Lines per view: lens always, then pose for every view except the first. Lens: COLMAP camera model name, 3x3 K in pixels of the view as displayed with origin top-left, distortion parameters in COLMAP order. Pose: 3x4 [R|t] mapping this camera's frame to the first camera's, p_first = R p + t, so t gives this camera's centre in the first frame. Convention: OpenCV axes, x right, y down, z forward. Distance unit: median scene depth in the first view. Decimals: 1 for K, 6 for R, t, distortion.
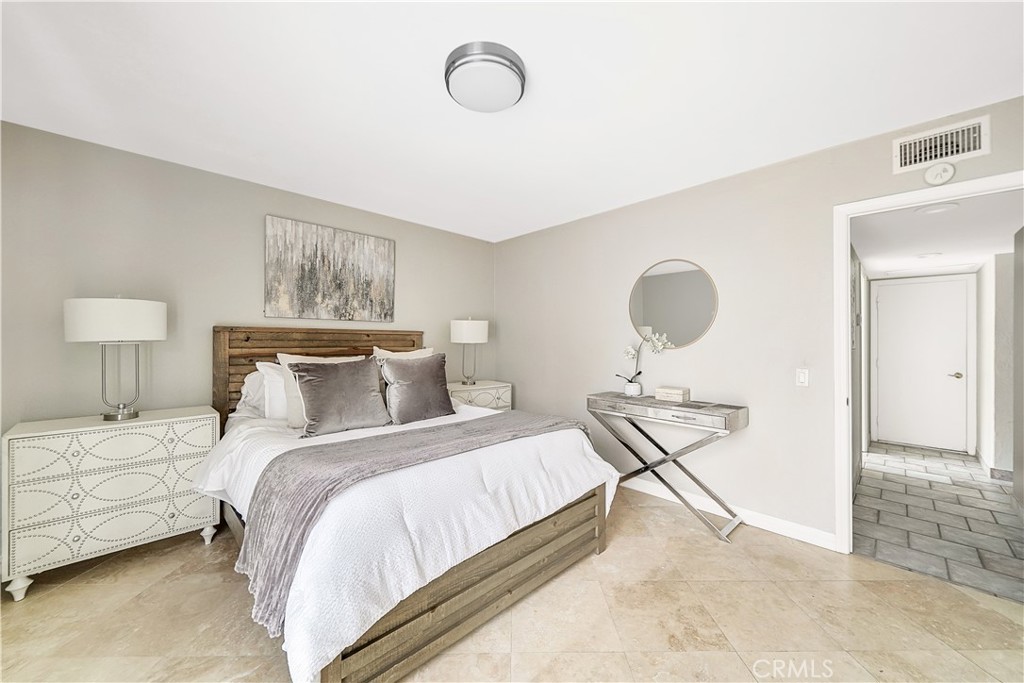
lens RADIAL K [[364.5, 0, 541.2], [0, 364.5, 336.1], [0, 0, 1]] dist [0.003725, 0.000205]
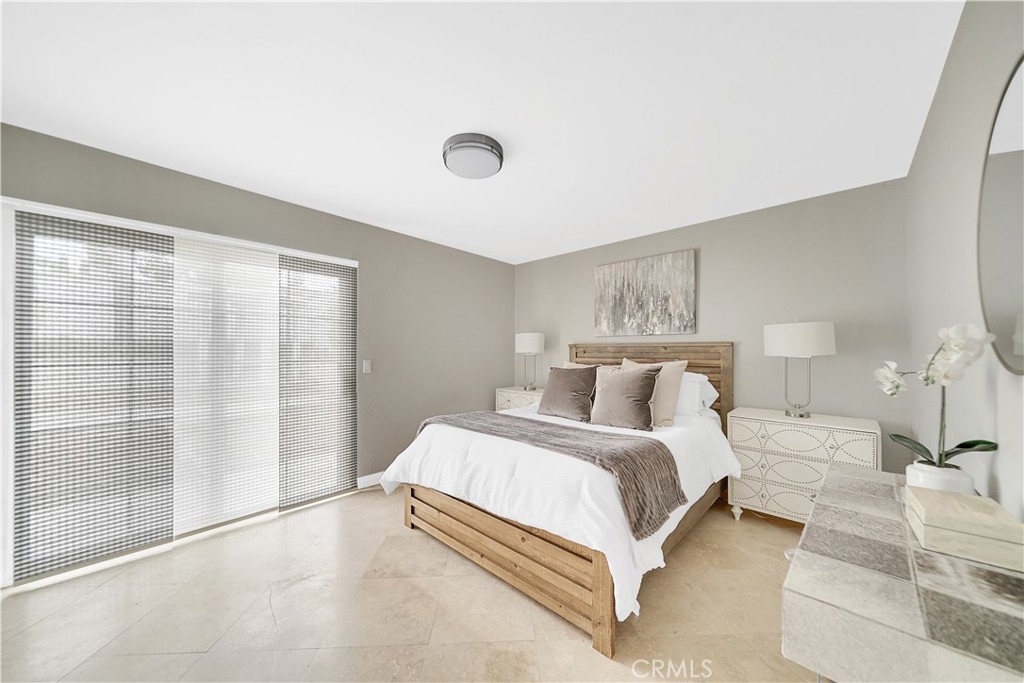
lens RADIAL K [[352.5, 0, 516.0], [0, 352.5, 355.0], [0, 0, 1]] dist [0.000375, 0.000035]
pose [[0.029934, 0.003125, -0.999547, 0.608466], [0.008584, 0.999957, 0.003383, 0.012954], [0.999515, -0.008682, 0.029906, 0.598751]]
